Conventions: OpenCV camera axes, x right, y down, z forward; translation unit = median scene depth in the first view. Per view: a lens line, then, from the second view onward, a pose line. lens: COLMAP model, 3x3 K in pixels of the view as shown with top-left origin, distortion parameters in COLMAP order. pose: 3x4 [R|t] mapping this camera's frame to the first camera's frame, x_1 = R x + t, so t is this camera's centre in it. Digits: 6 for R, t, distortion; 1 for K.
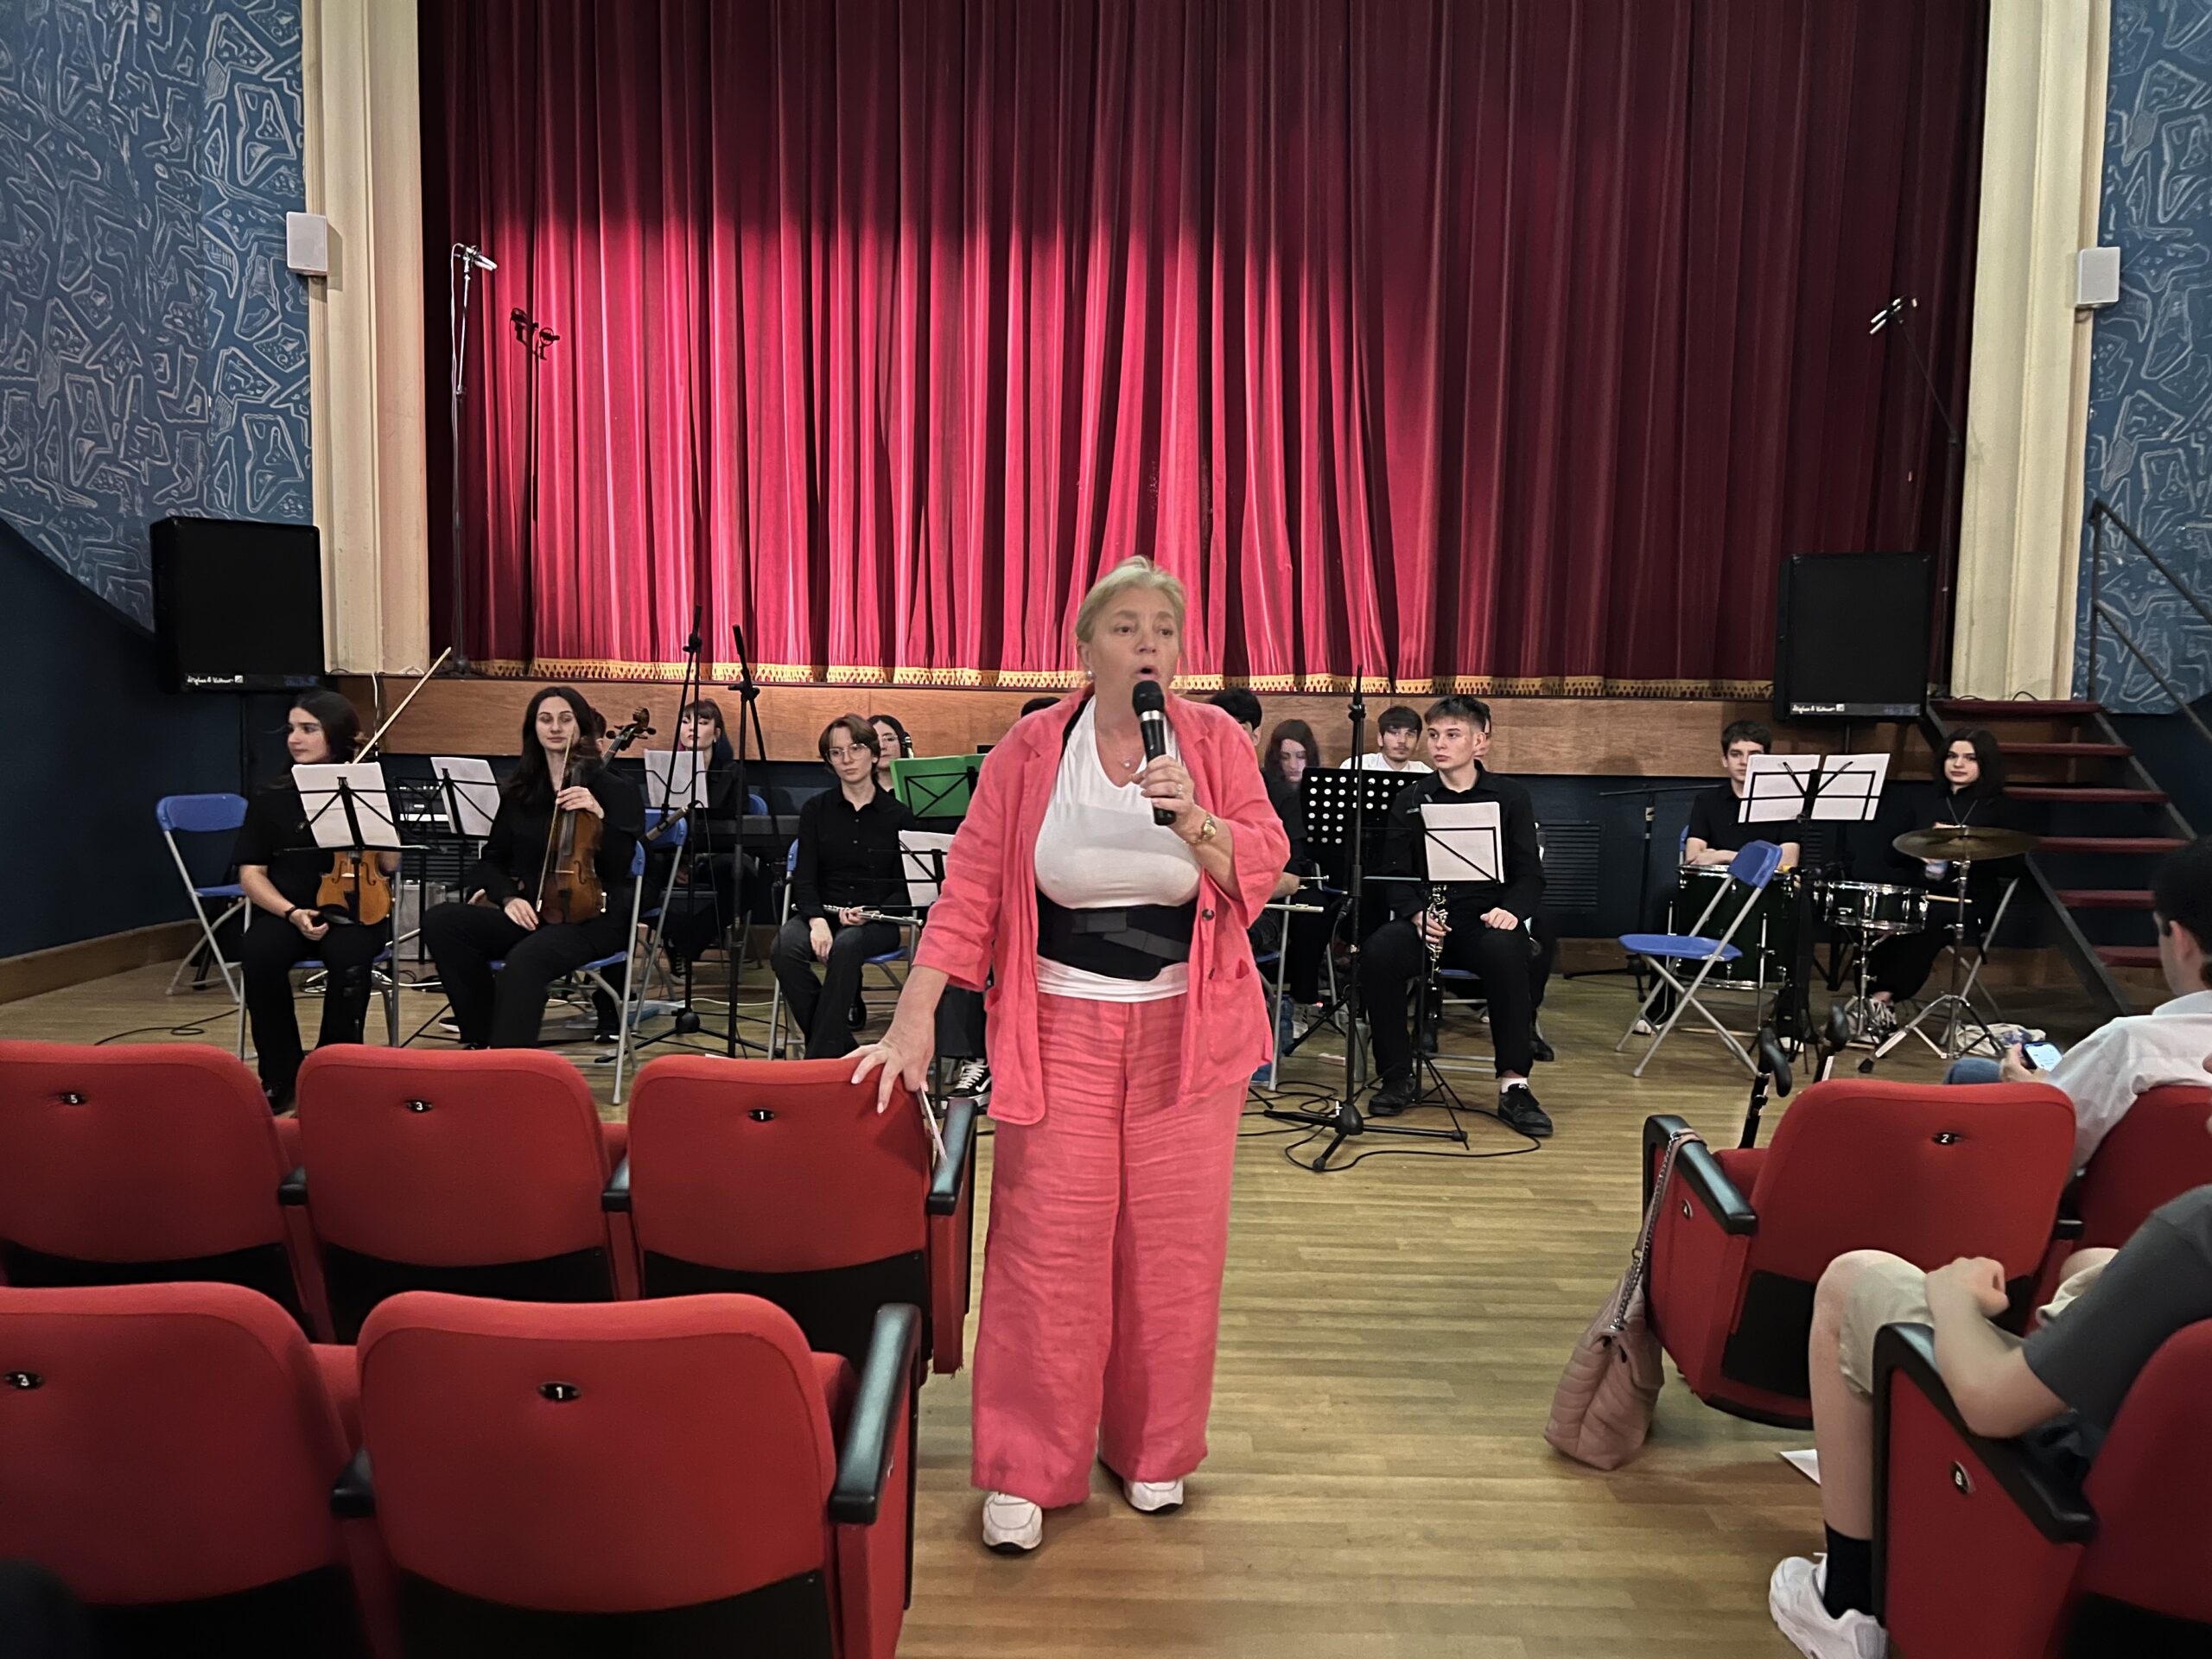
lens RADIAL K [[1528.1, 0, 1106.0], [0, 1528.1, 829.5], [0, 0, 1]] dist [0.066076, -0.065371]
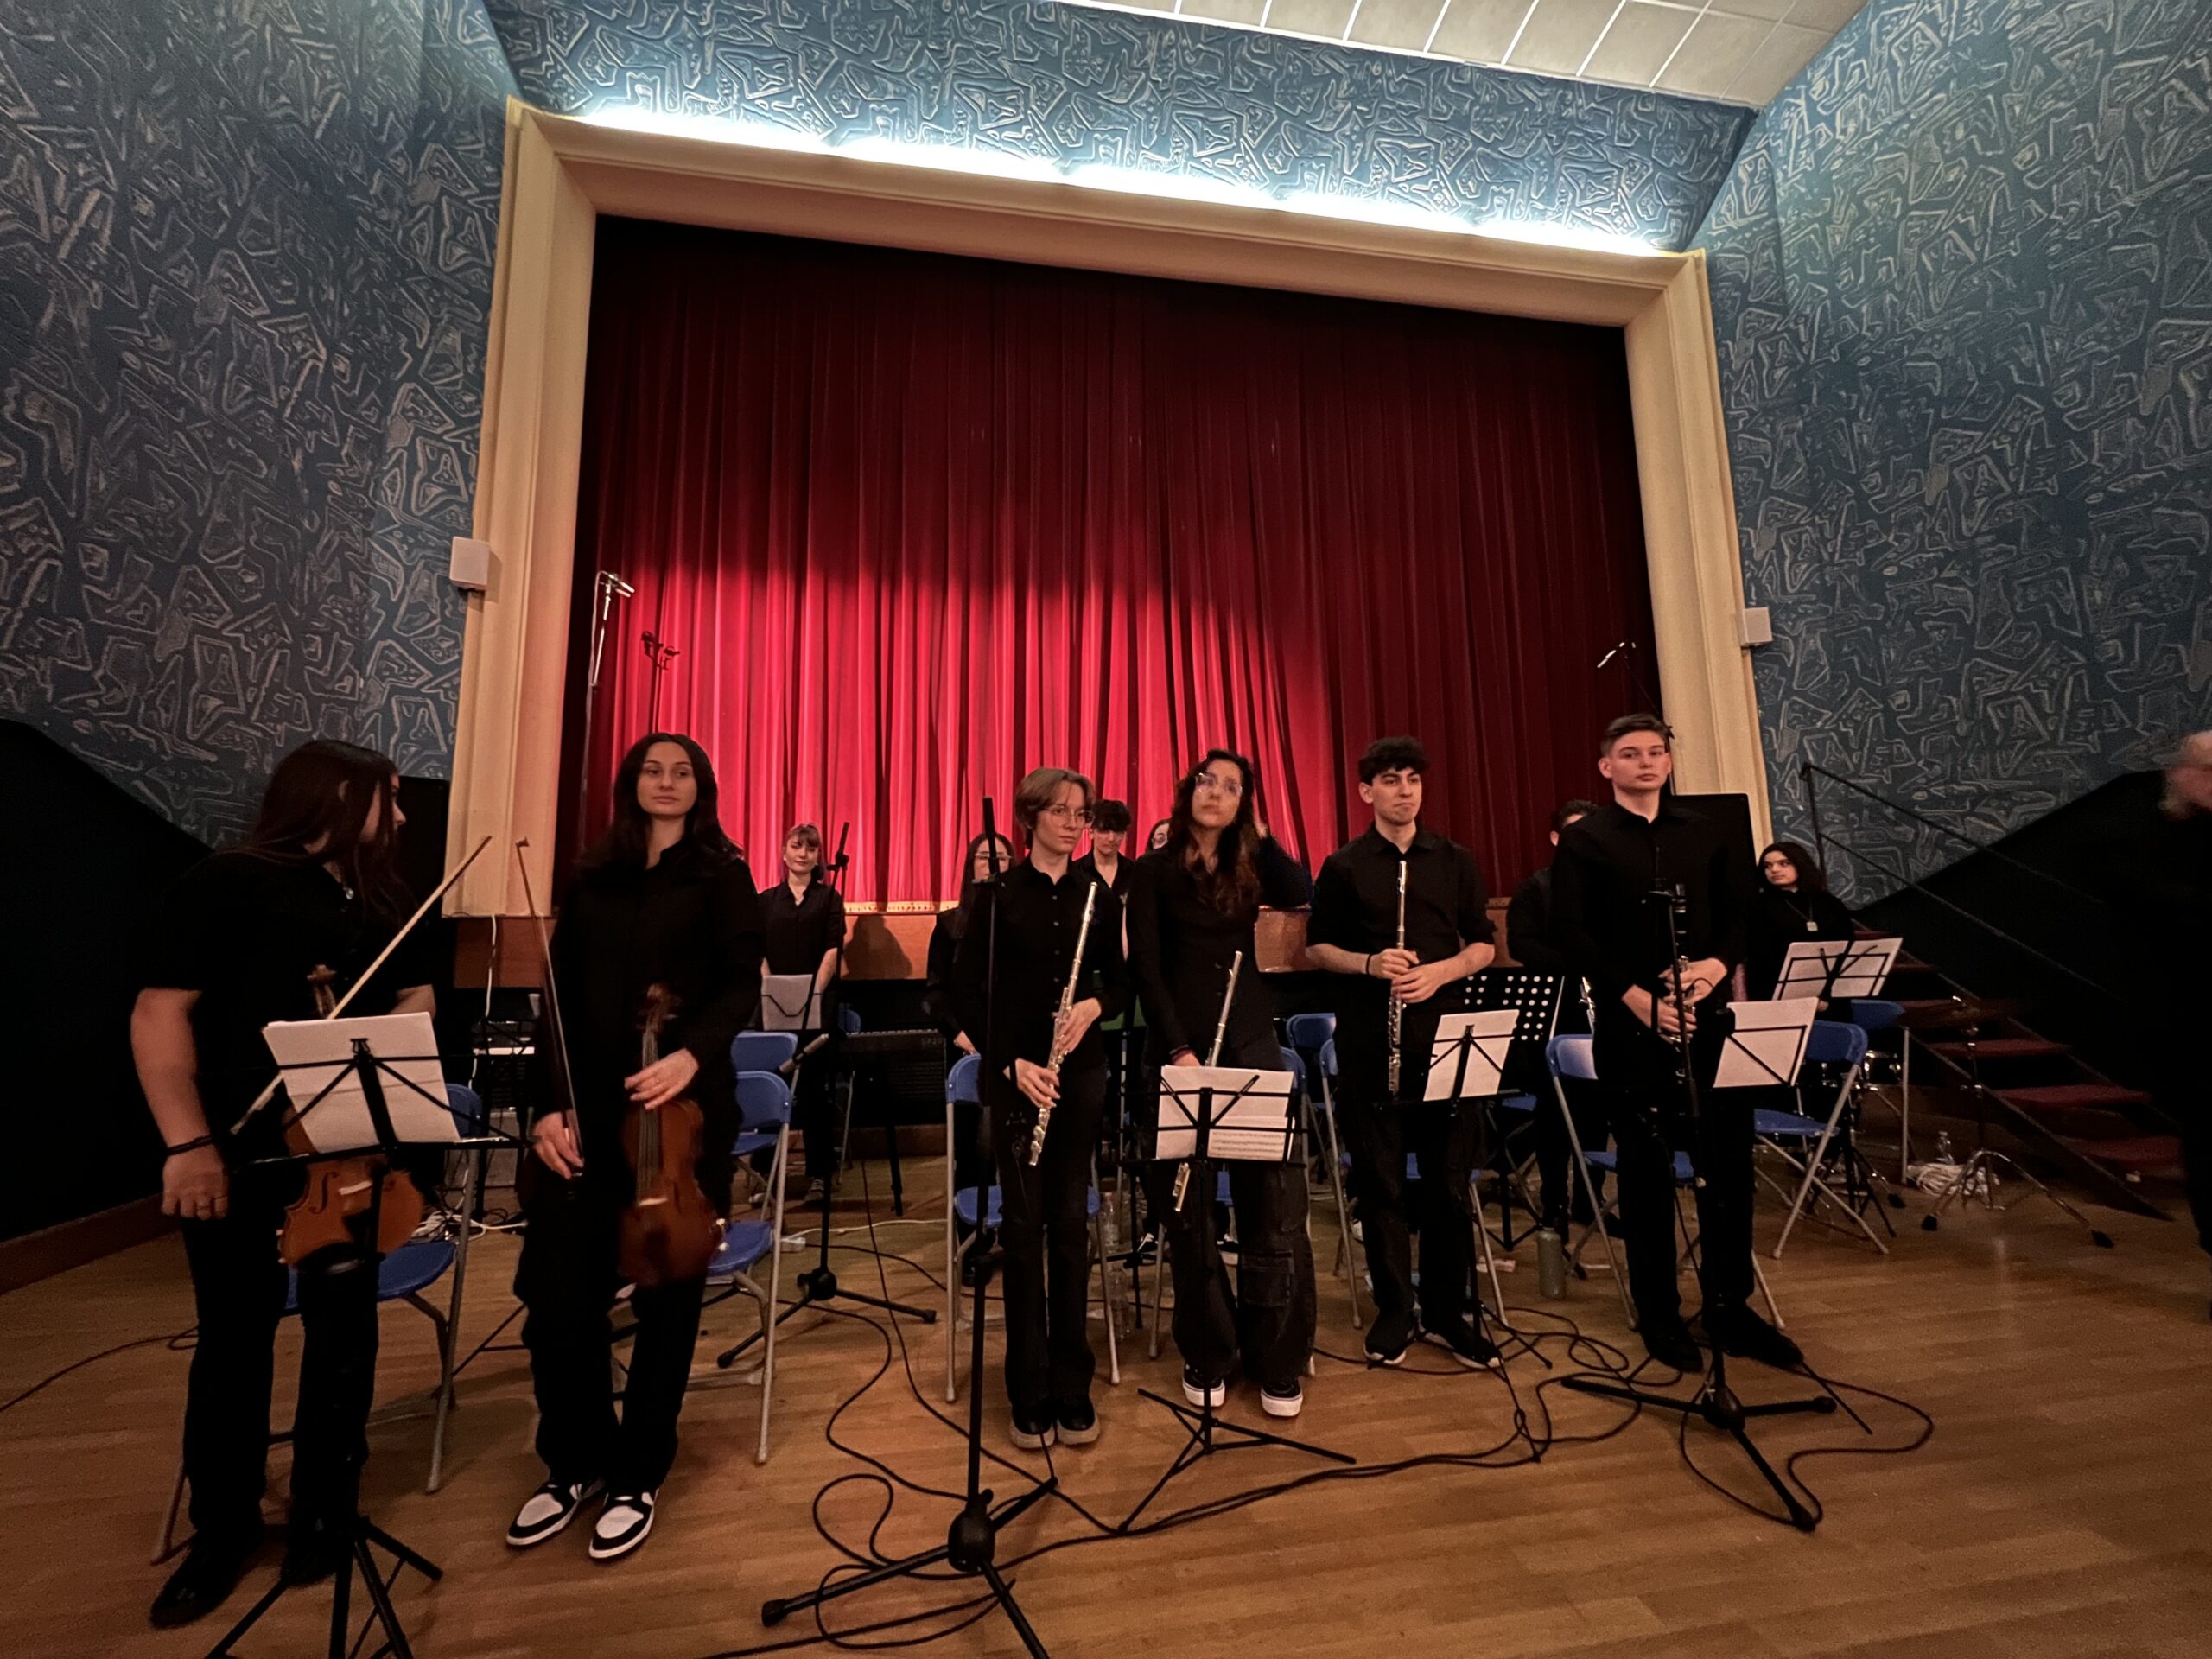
lens RADIAL K [[869.7, 0, 1106.0], [0, 869.7, 829.5], [0, 0, 1]] dist [0.002675, 0.000490]
pose [[0.988184, -0.012610, 0.152750, -0.132491], [0.043186, 0.979138, -0.198553, -0.017548], [-0.147060, 0.202803, 0.968114, 0.315942]]
